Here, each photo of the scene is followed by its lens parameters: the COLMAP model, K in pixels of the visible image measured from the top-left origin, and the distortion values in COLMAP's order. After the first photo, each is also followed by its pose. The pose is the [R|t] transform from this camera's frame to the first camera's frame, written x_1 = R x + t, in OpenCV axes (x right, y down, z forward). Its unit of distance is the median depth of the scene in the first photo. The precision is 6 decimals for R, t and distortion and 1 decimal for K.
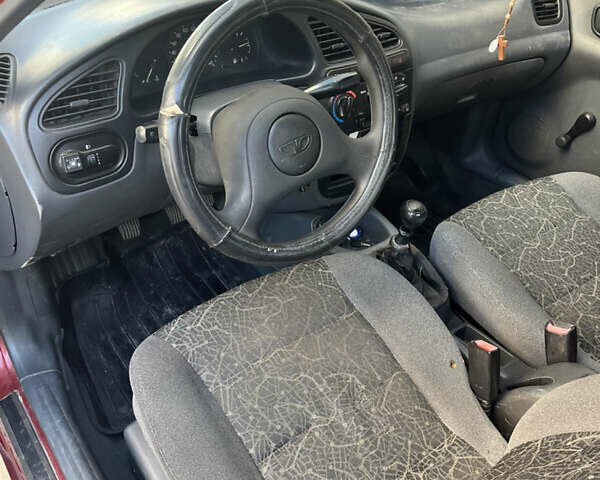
lens RADIAL K [[612.3, 0, 300.0], [0, 612.3, 240.0], [0, 0, 1]] dist [0.049969, -0.081115]
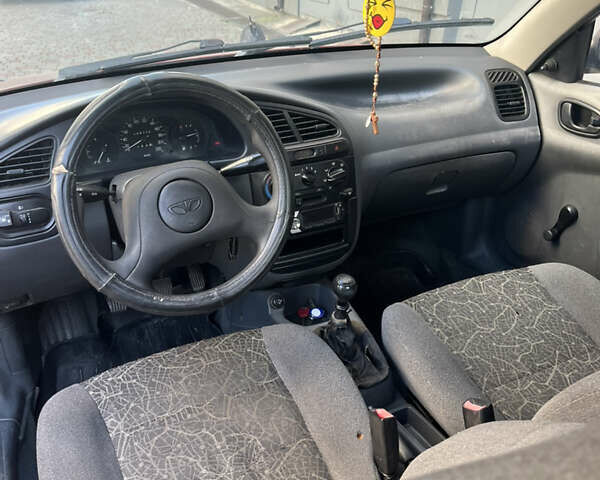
lens RADIAL K [[612.3, 0, 300.0], [0, 612.3, 240.0], [0, 0, 1]] dist [0.049969, -0.081115]
pose [[0.979992, 0.011542, -0.198700, 0.343257], [-0.052226, 0.978248, -0.200759, 0.098512], [0.192061, 0.207119, 0.959278, -0.027824]]
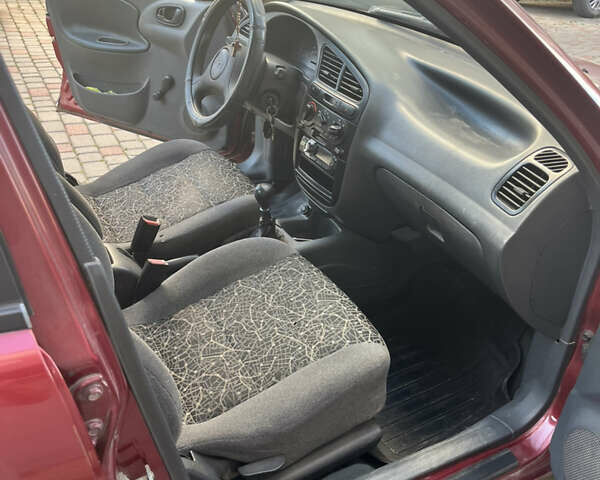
lens RADIAL K [[612.3, 0, 300.0], [0, 612.3, 240.0], [0, 0, 1]] dist [0.049969, -0.081115]
pose [[-0.124379, 0.420648, -0.898657, 1.531705], [-0.711332, 0.593625, 0.376319, -0.581382], [0.691763, 0.686050, 0.225386, 0.901945]]
